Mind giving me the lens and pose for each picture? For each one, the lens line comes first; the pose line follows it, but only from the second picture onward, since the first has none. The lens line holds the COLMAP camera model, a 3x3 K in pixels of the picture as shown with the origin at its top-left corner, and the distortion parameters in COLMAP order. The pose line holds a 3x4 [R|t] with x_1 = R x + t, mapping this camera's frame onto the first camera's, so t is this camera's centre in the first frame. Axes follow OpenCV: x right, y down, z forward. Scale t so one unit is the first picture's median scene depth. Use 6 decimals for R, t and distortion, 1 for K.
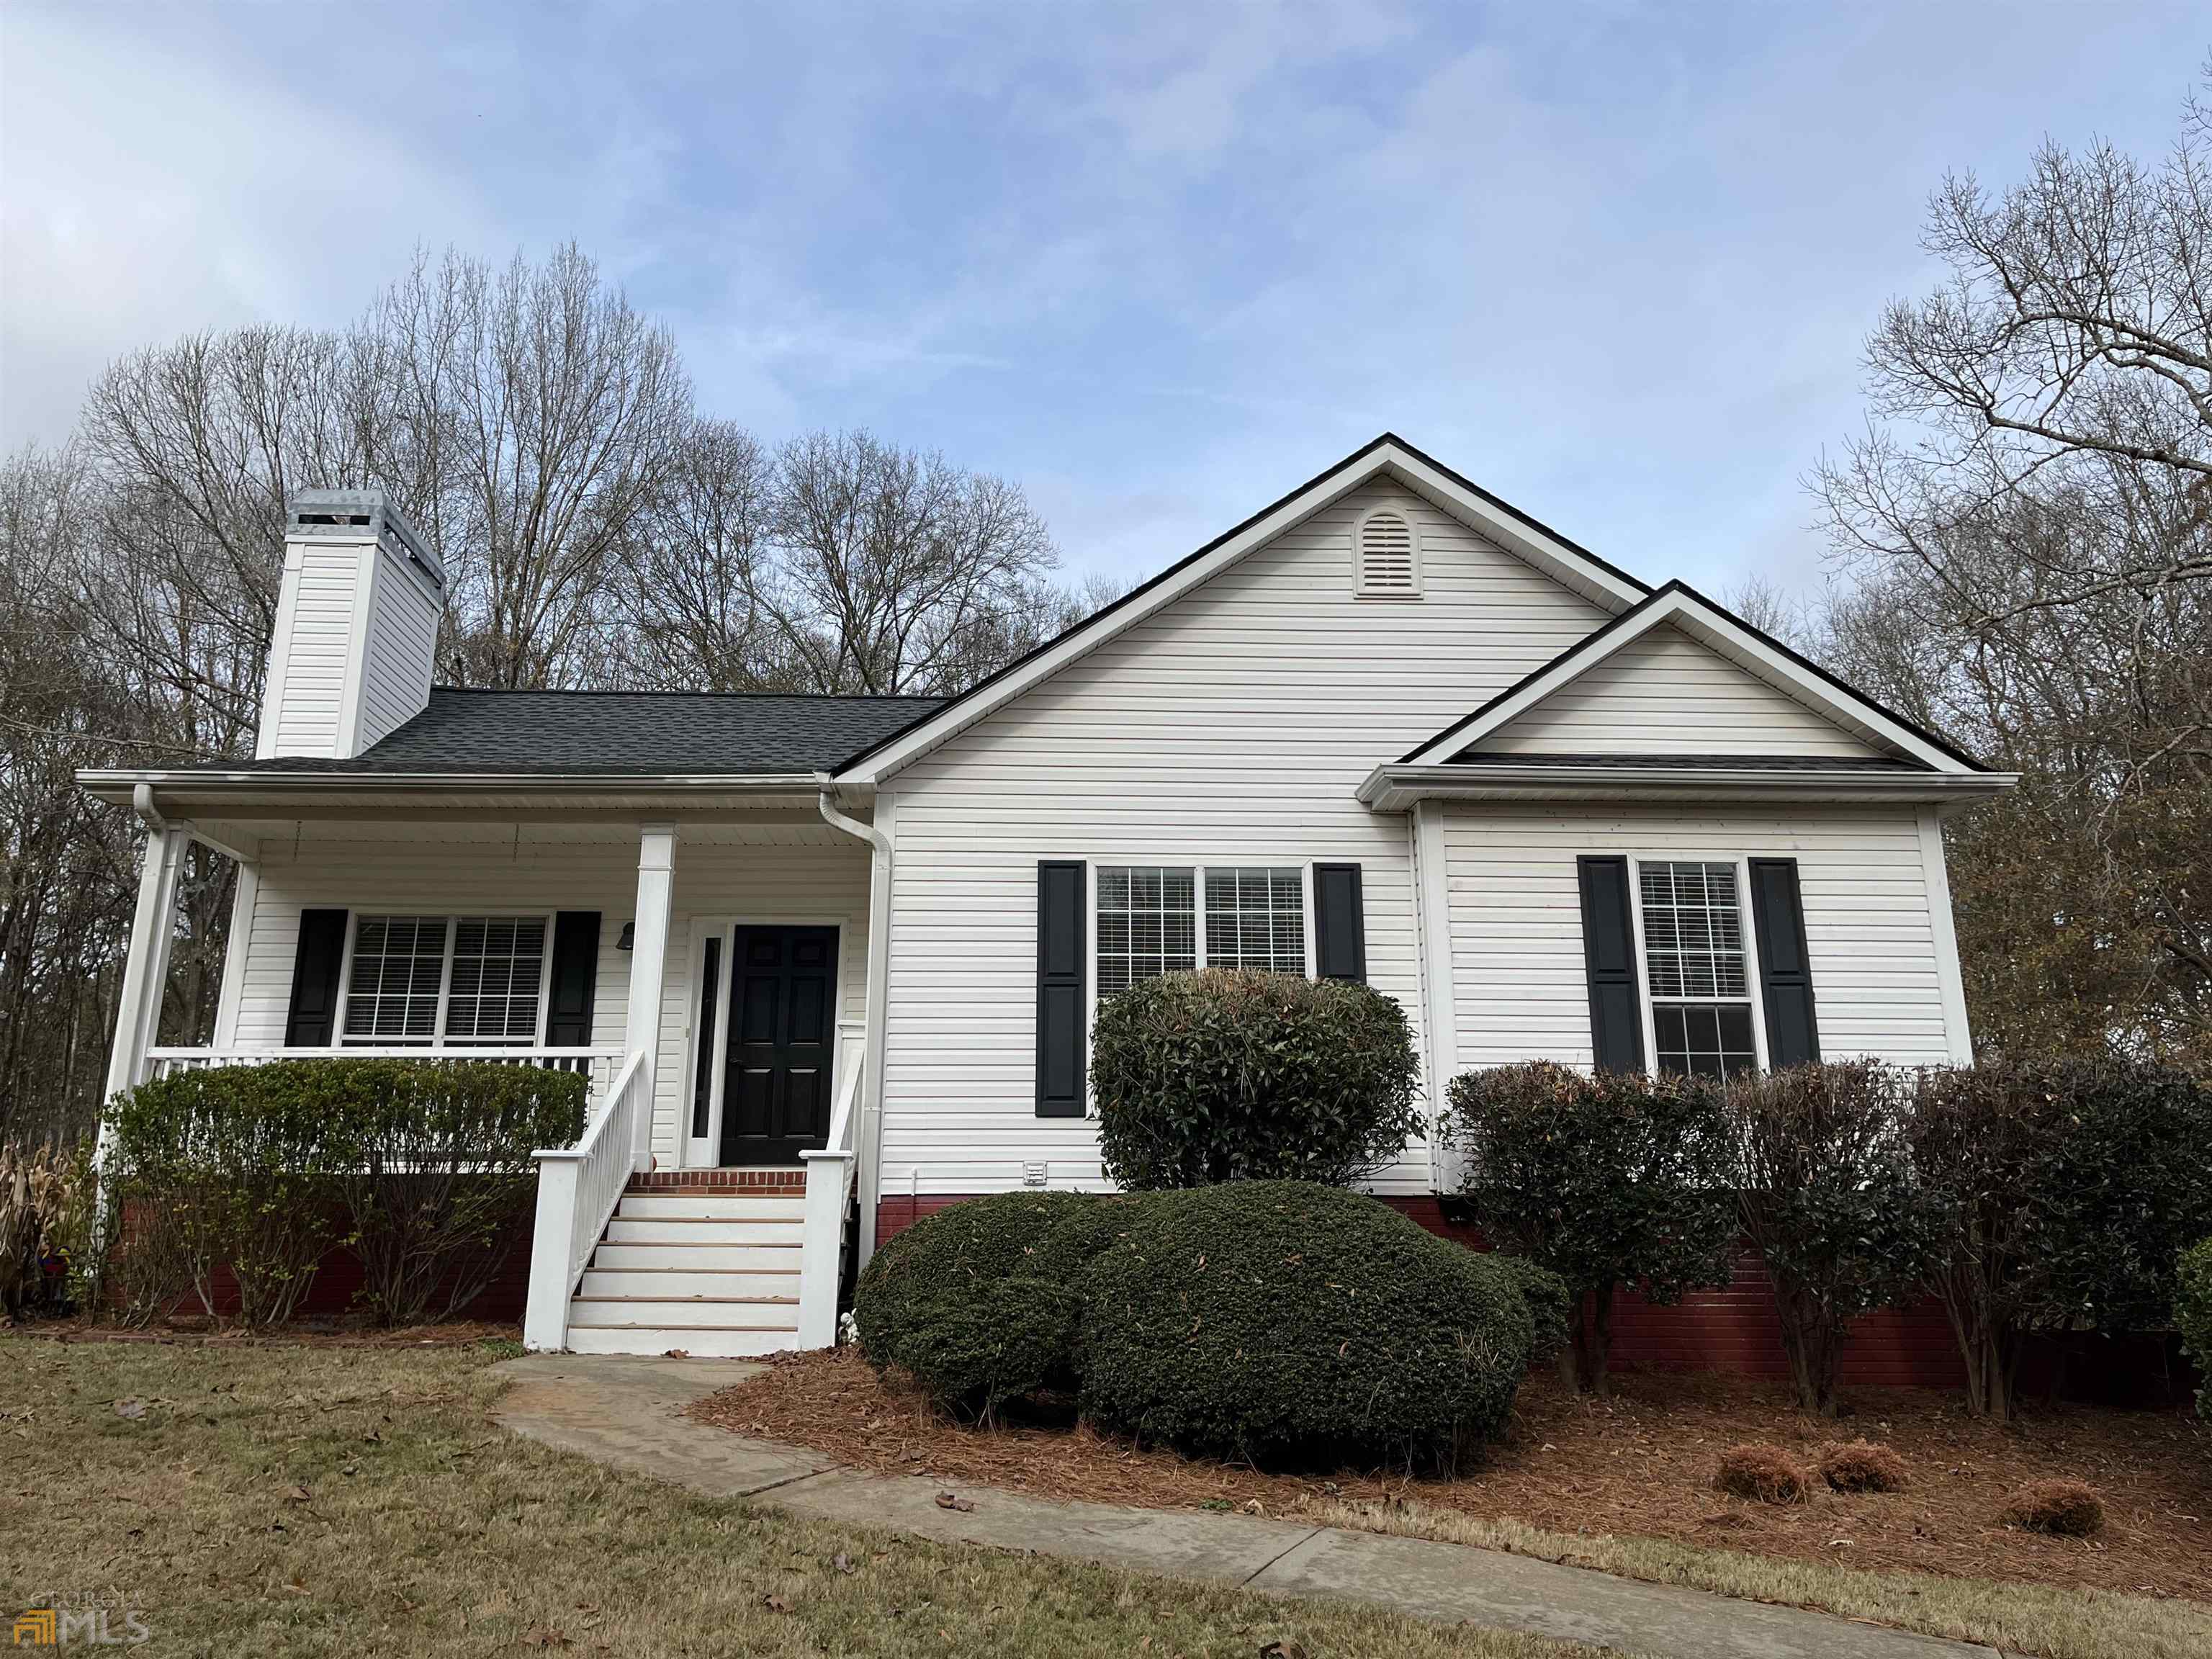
lens RADIAL K [[1651.5, 0, 1105.9], [0, 1651.5, 789.9], [0, 0, 1]] dist [0.079687, -0.100367]
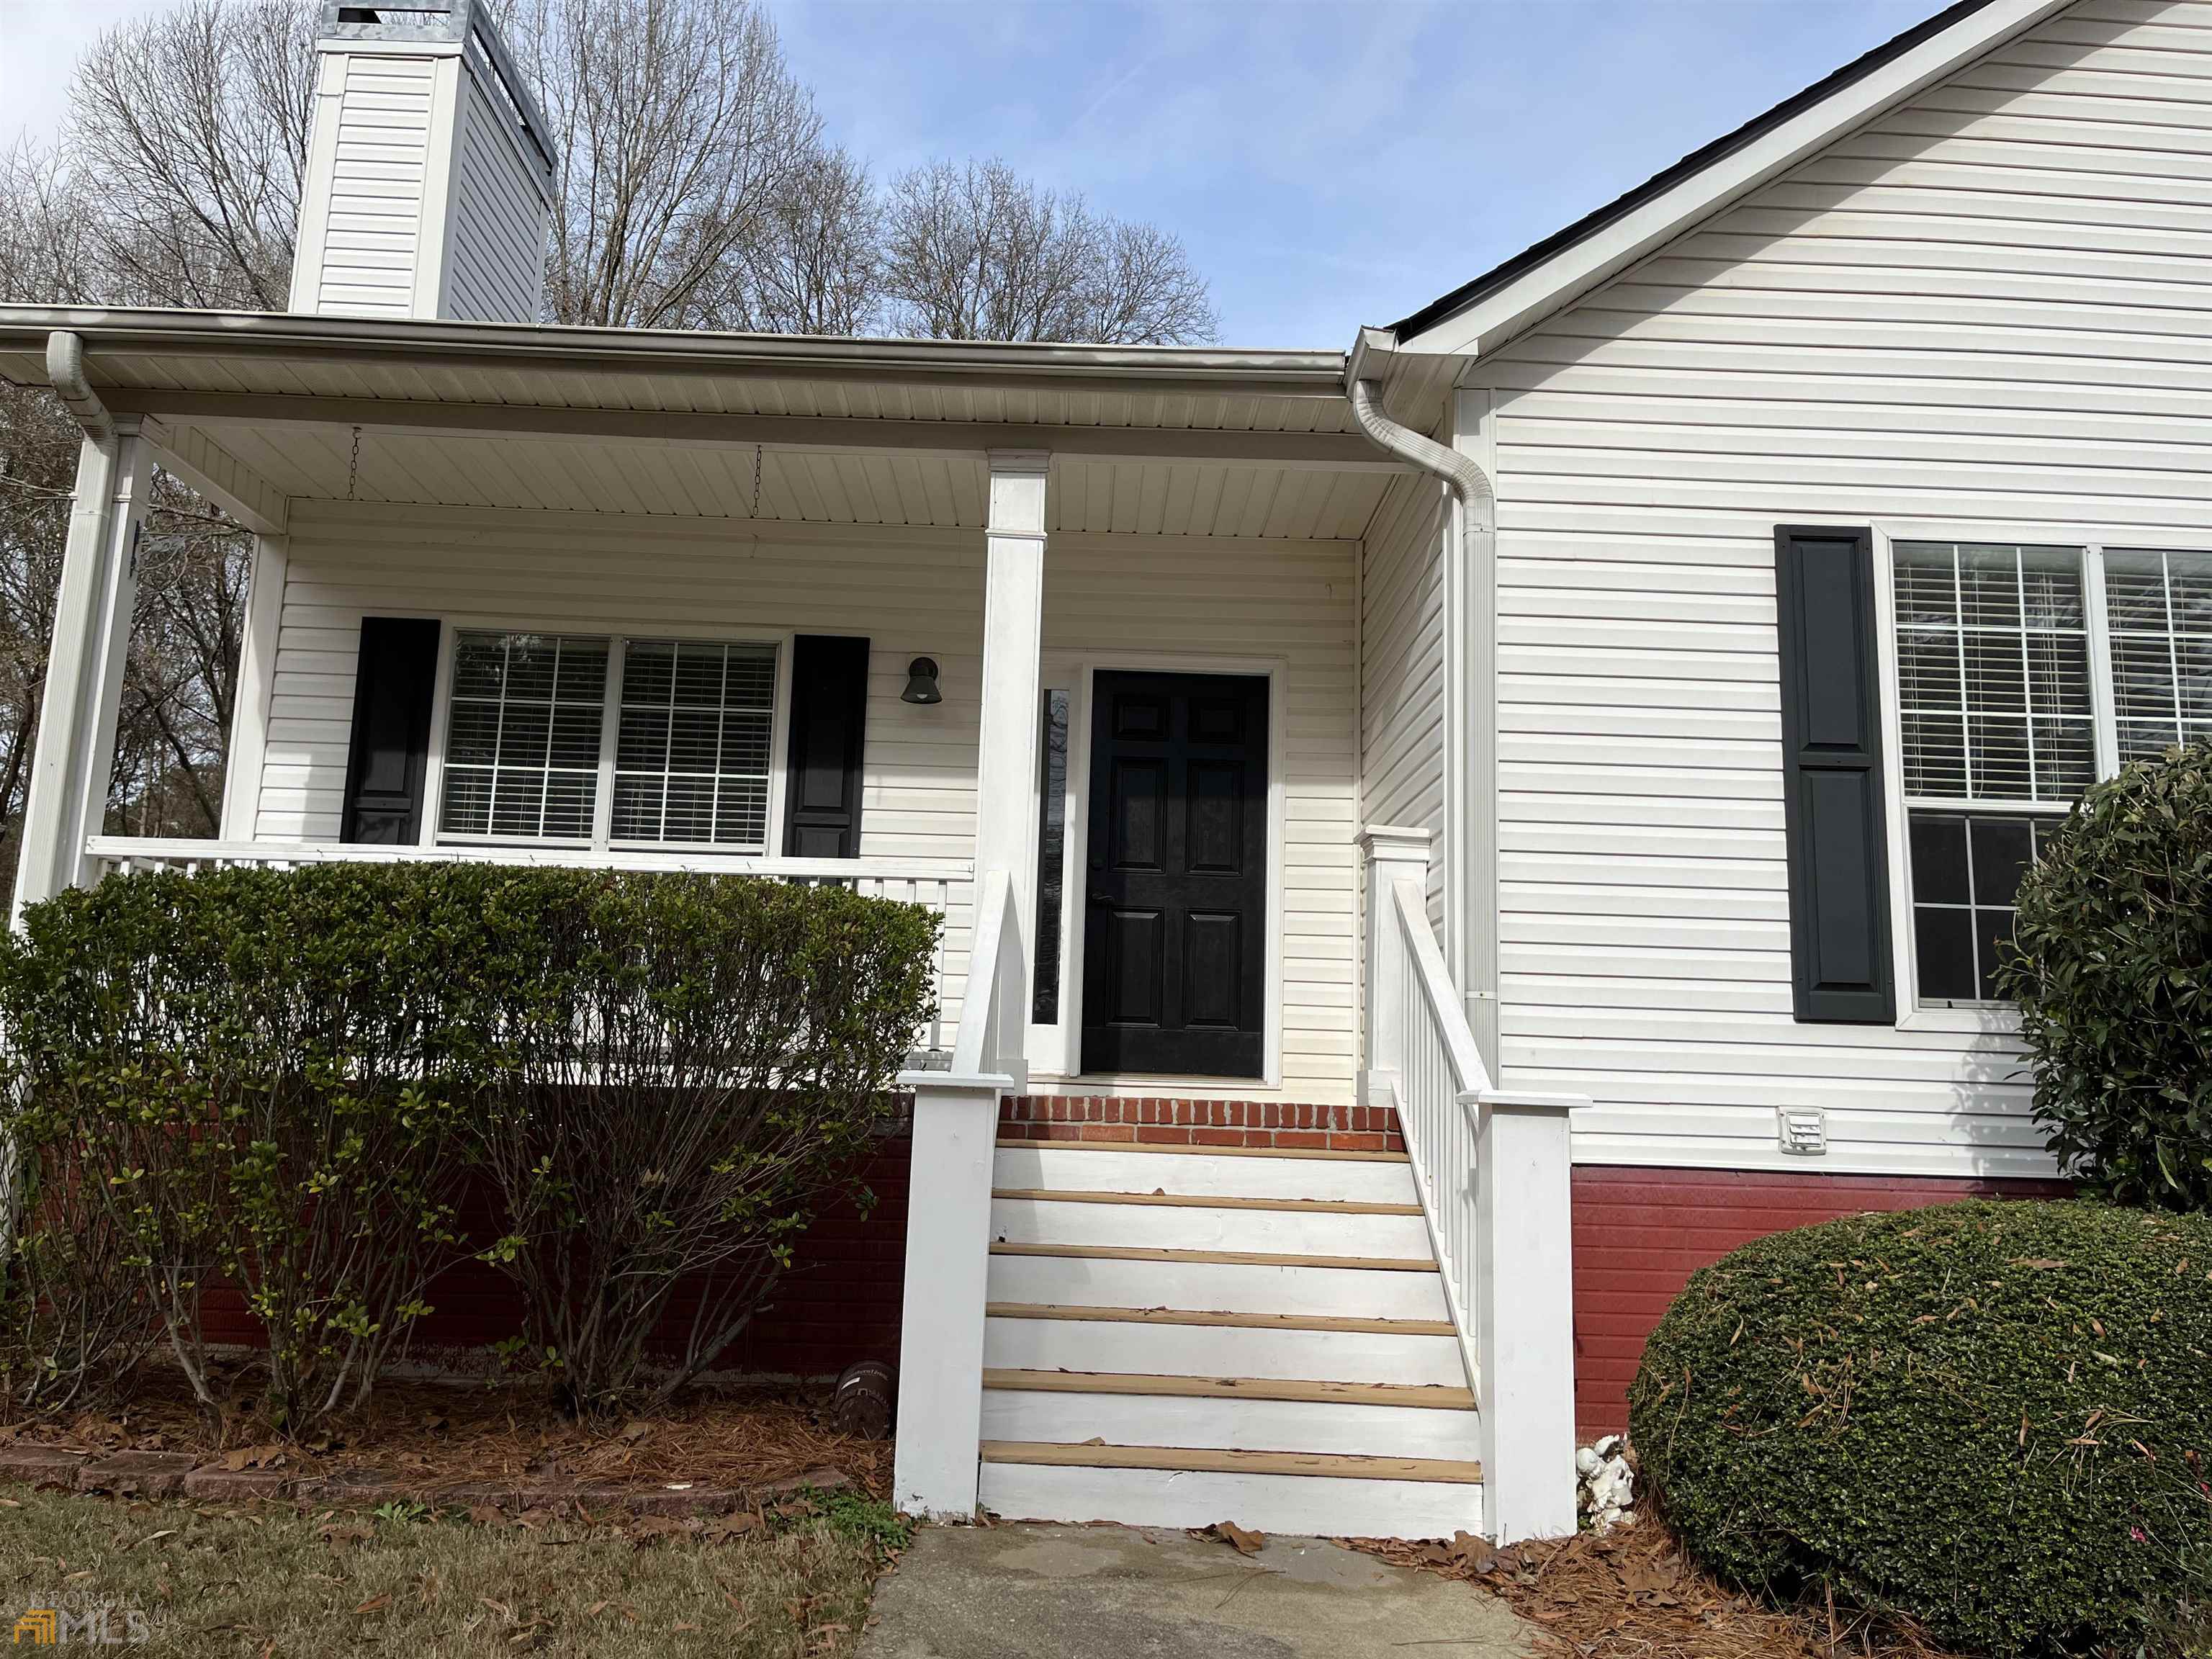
lens RADIAL K [[1678.4, 0, 1112.1], [0, 1678.4, 816.6], [0, 0, 1]] dist [0.089646, -0.121382]
pose [[0.999419, 0.026239, -0.021734, -0.222583], [-0.023885, 0.994468, 0.102284, 0.079920], [0.024298, -0.101705, 0.994518, 0.445134]]
